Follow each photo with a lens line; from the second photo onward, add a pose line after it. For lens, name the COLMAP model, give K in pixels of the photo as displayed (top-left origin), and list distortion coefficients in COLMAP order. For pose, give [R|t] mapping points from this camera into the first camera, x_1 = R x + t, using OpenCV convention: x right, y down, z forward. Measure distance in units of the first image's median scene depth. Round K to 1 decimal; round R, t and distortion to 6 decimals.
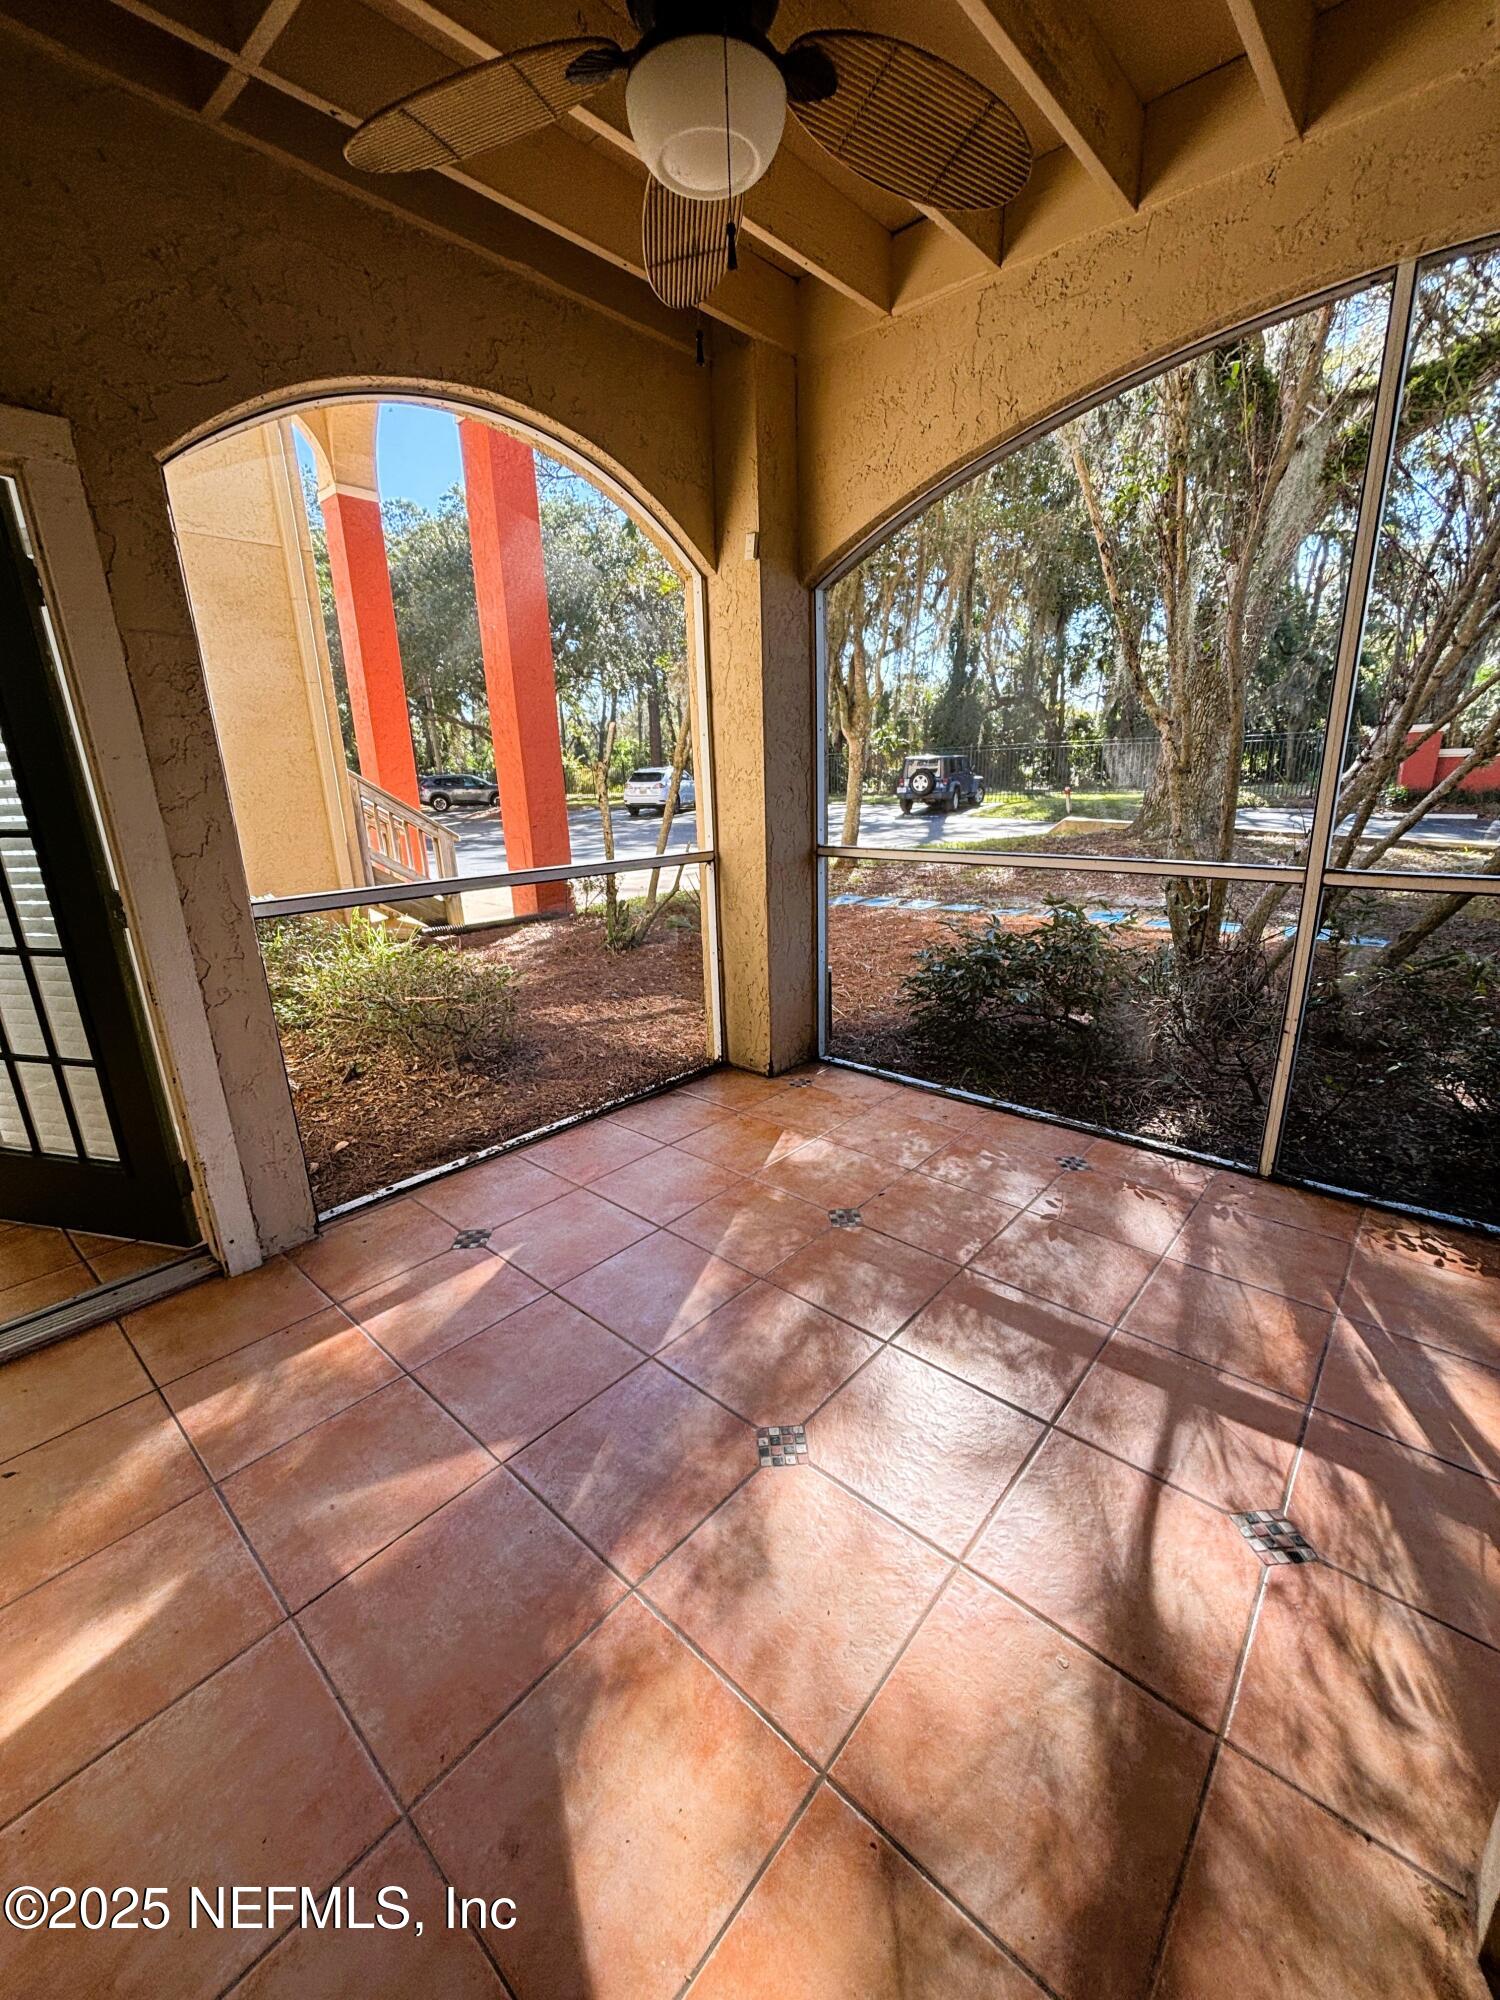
lens RADIAL K [[807.4, 0, 750.0], [0, 807.4, 1000.0], [0, 0, 1]] dist [0.008324, -0.000488]
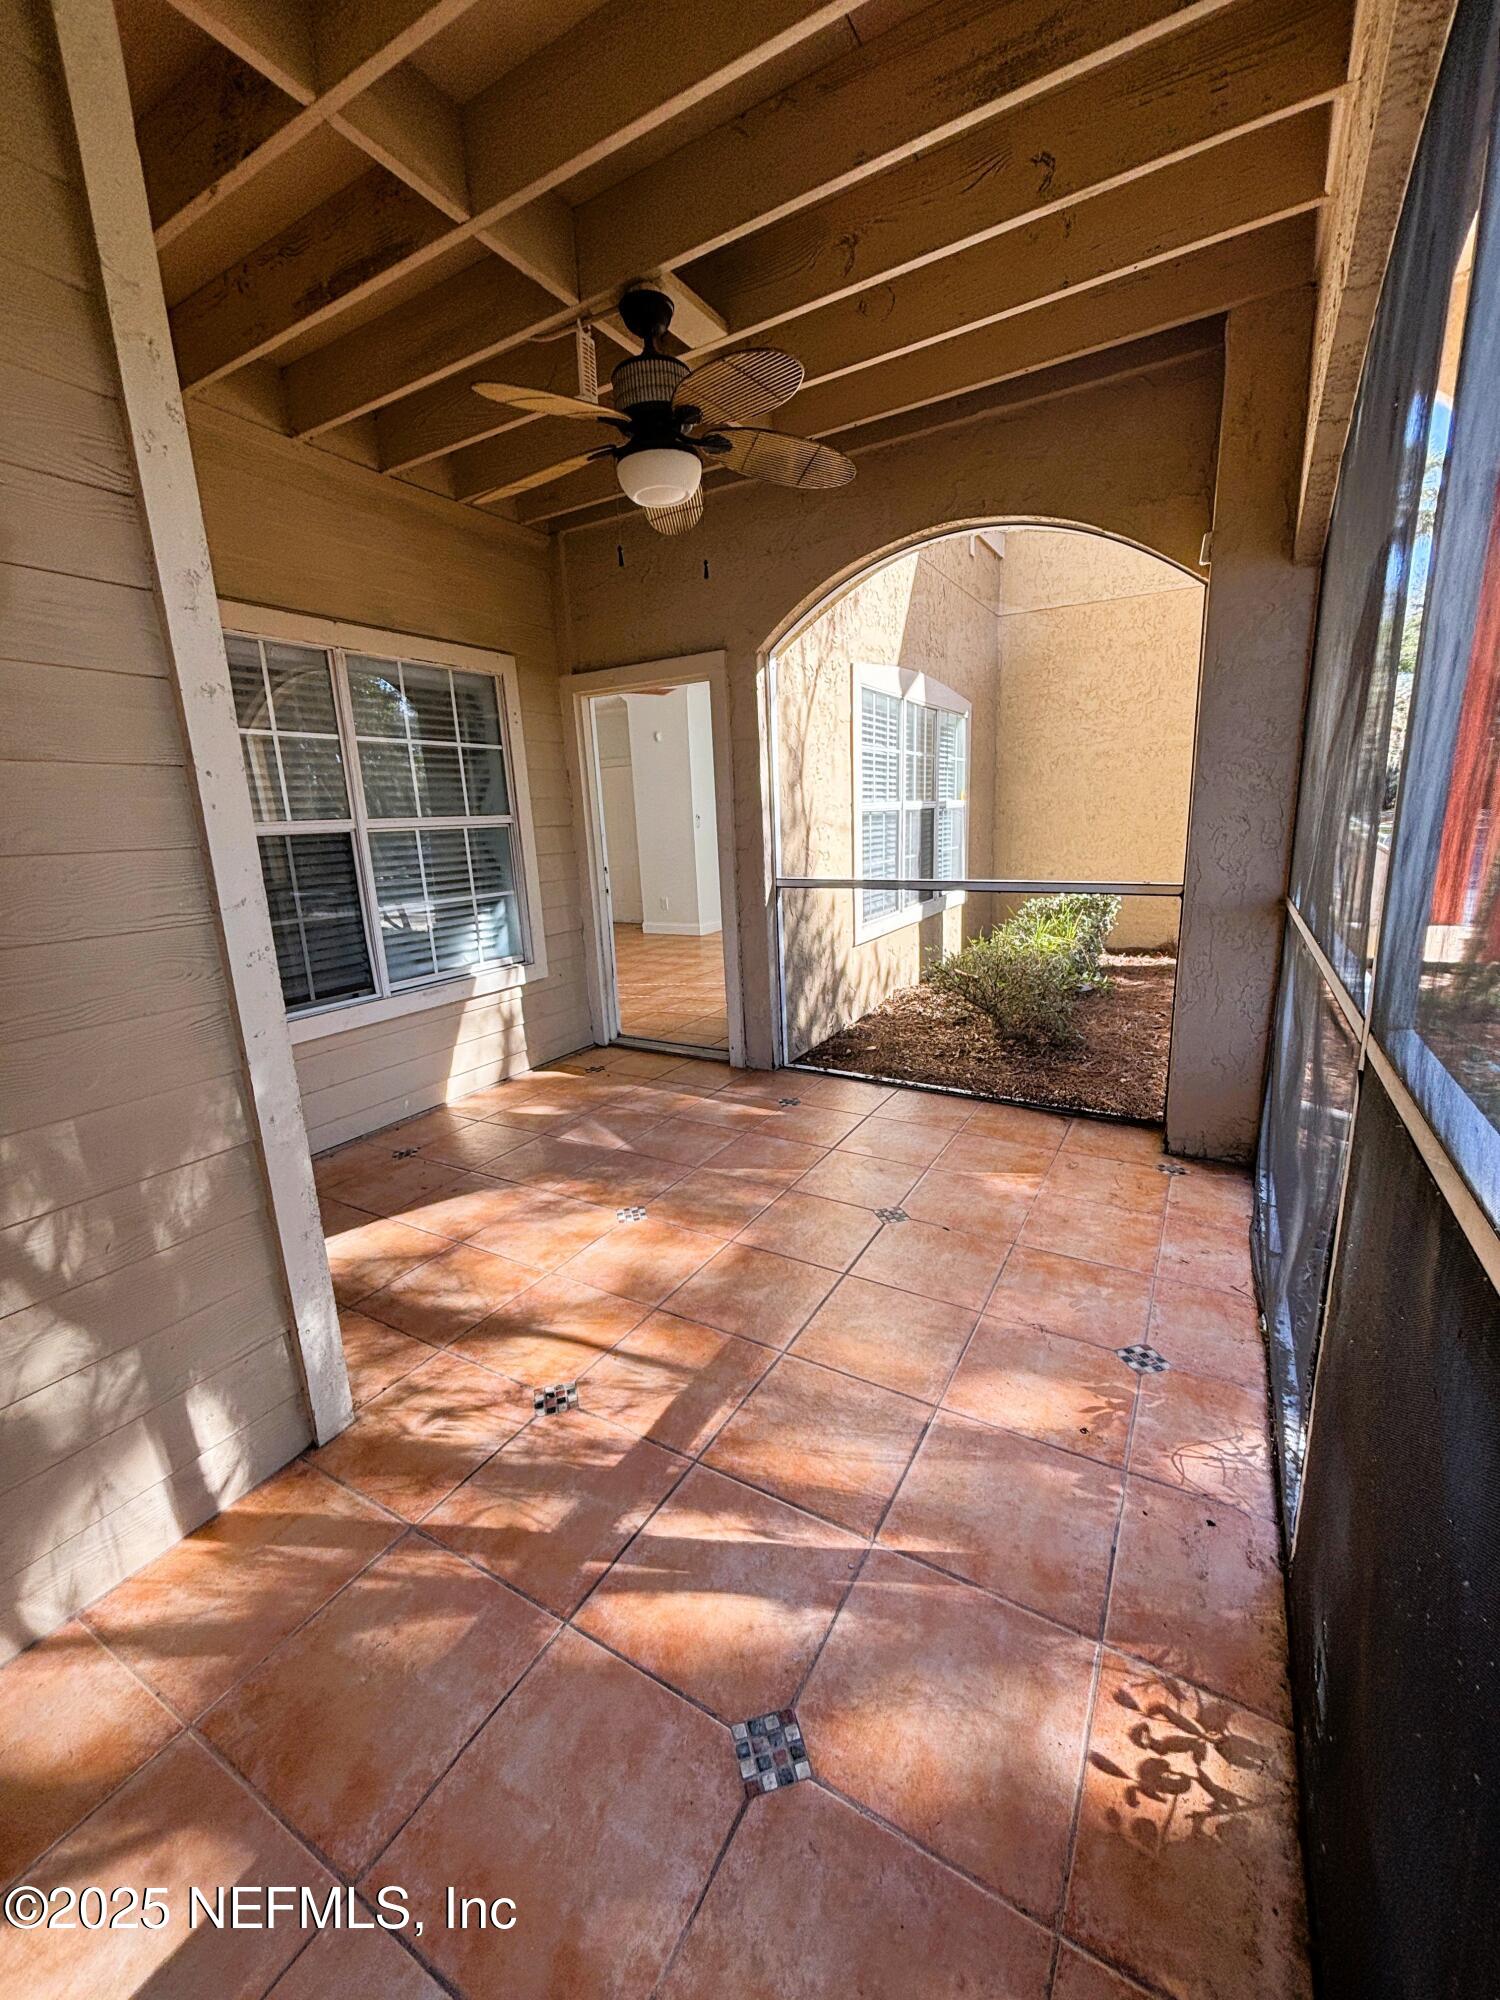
lens RADIAL K [[807.4, 0, 750.0], [0, 807.4, 1000.0], [0, 0, 1]] dist [0.008324, -0.000488]
pose [[0.197843, 0.242983, -0.949641, 1.268838], [-0.246075, 0.950078, 0.191829, -0.204965], [0.948844, 0.195731, 0.247758, 0.586805]]
